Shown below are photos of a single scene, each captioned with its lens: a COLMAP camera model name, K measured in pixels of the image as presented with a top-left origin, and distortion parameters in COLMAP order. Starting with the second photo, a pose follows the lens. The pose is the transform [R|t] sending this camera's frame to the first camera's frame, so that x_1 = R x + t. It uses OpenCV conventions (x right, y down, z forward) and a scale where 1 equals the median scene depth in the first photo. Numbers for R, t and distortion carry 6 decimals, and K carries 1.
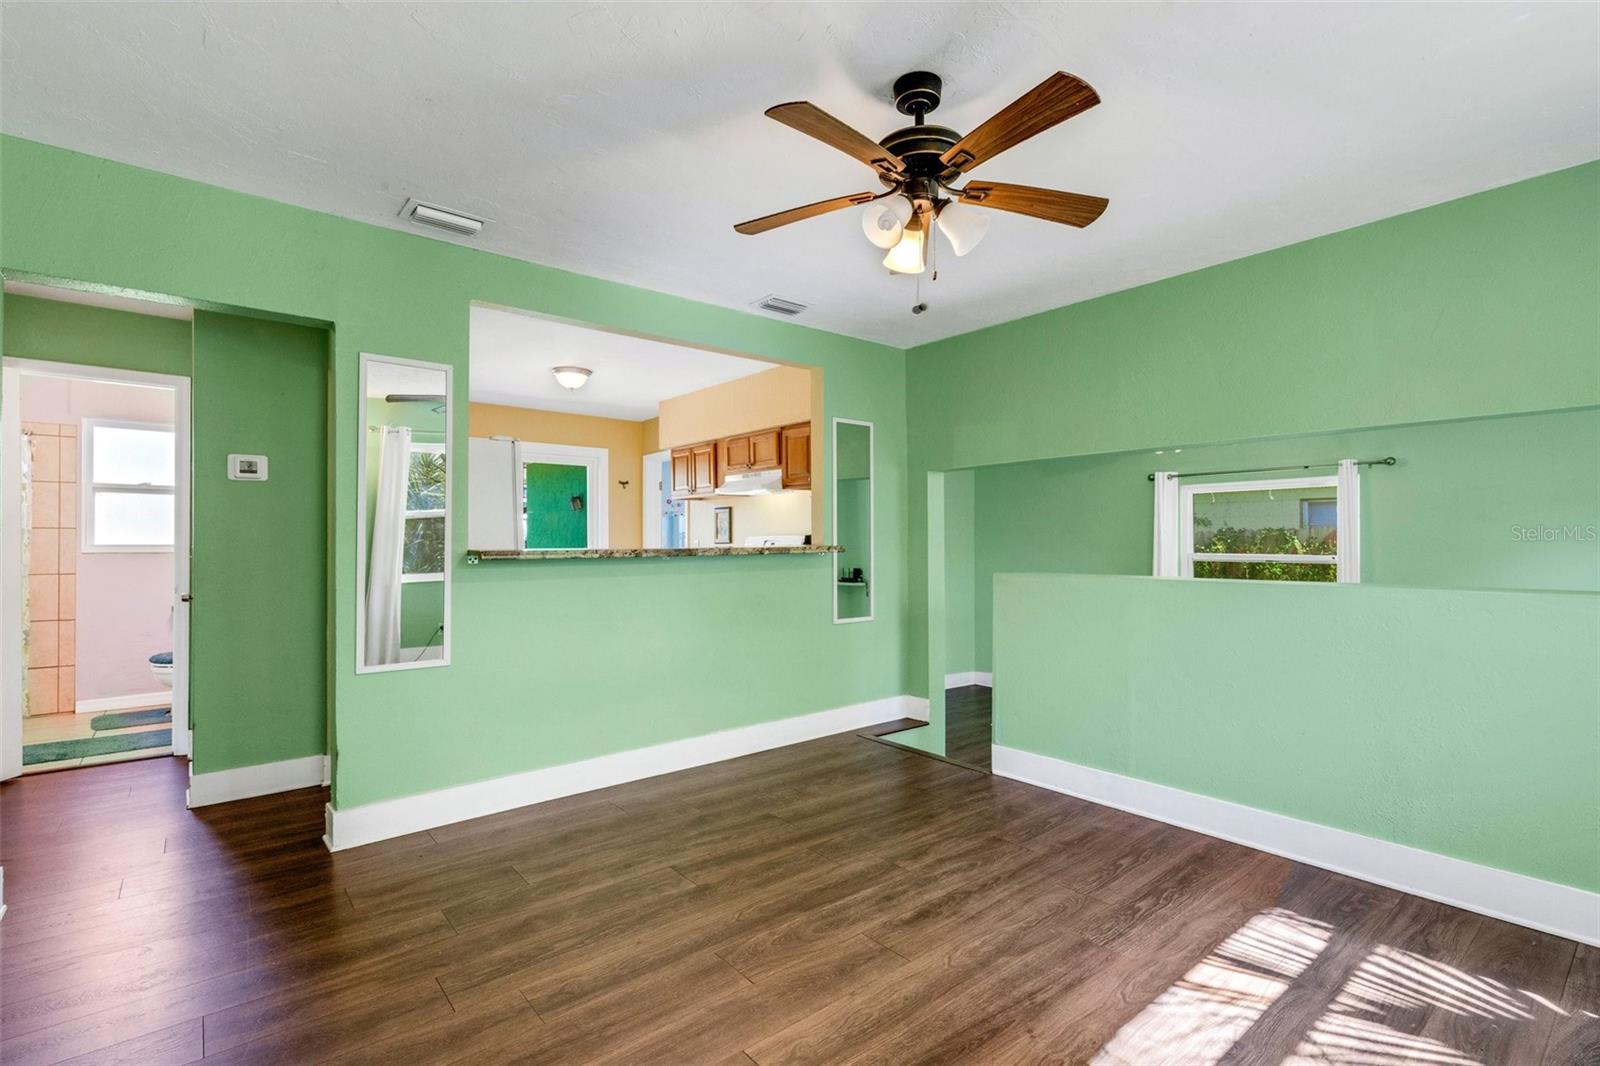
lens RADIAL K [[740.0, 0, 809.0], [0, 740.0, 529.8], [0, 0, 1]] dist [0.011985, -0.000933]
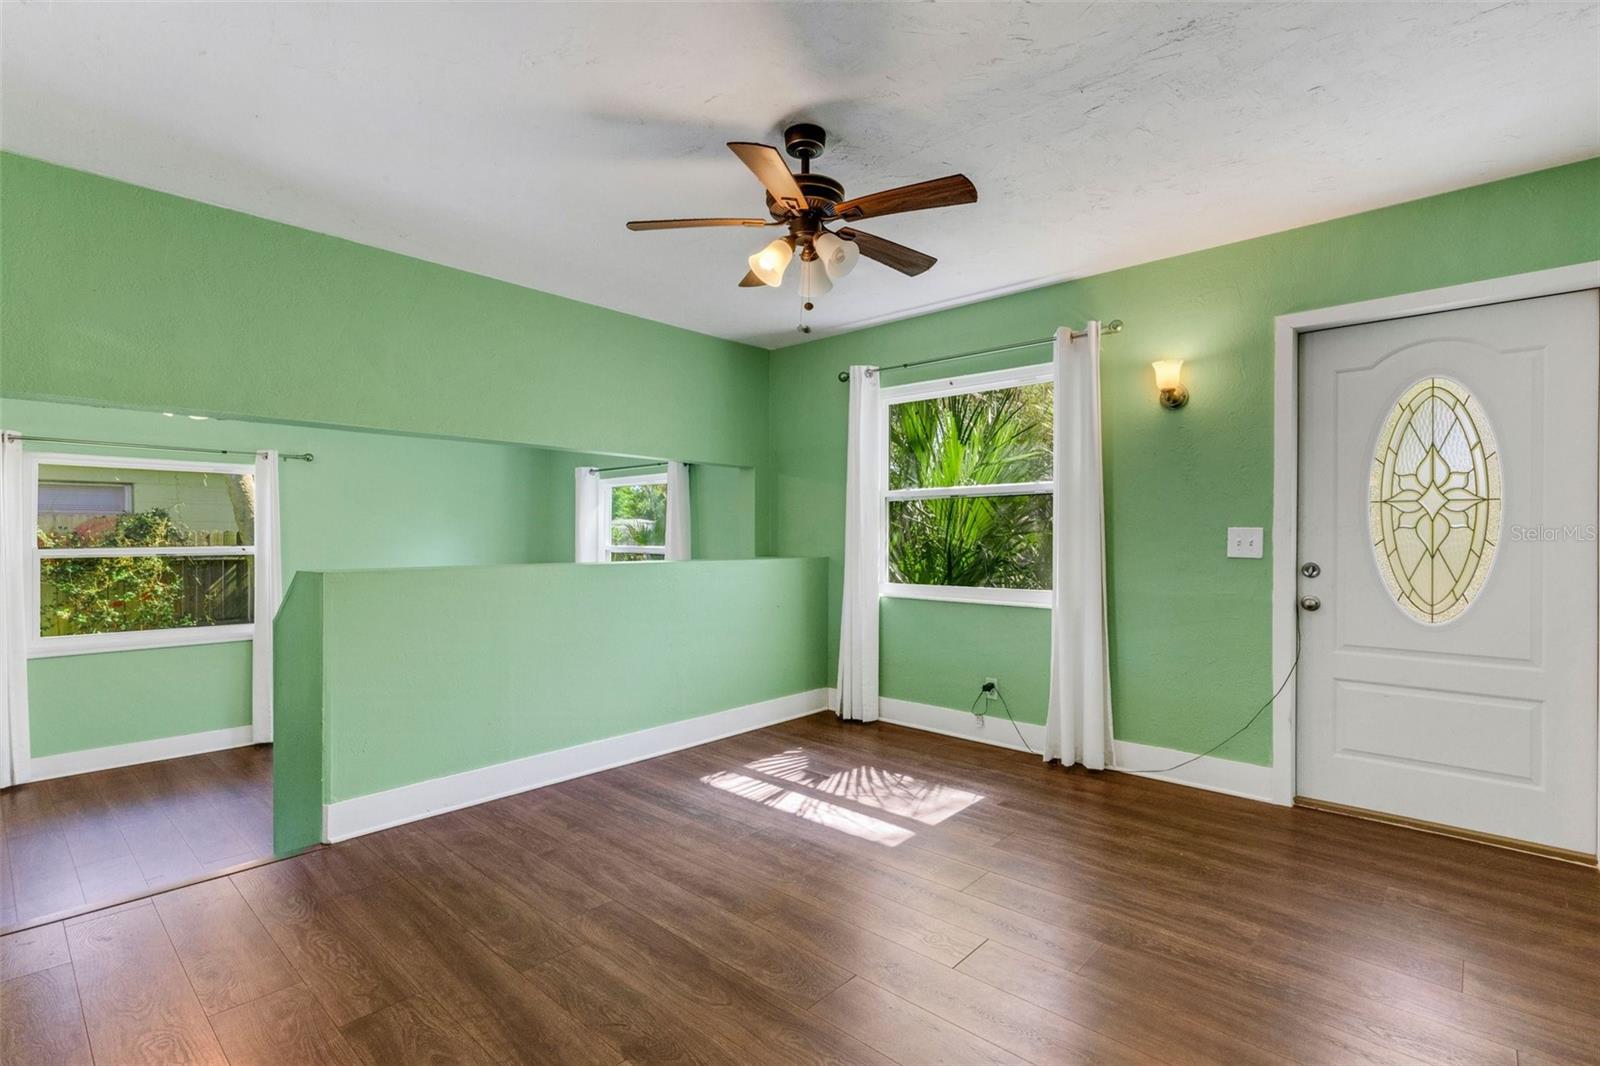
lens RADIAL K [[740.0, 0, 802.1], [0, 740.0, 540.4], [0, 0, 1]] dist [0.011985, -0.000933]
pose [[-0.133051, -0.005970, 0.991091, -0.879696], [-0.021350, 0.999767, 0.003156, 0.019841], [-0.990879, -0.020740, -0.133148, 1.016368]]
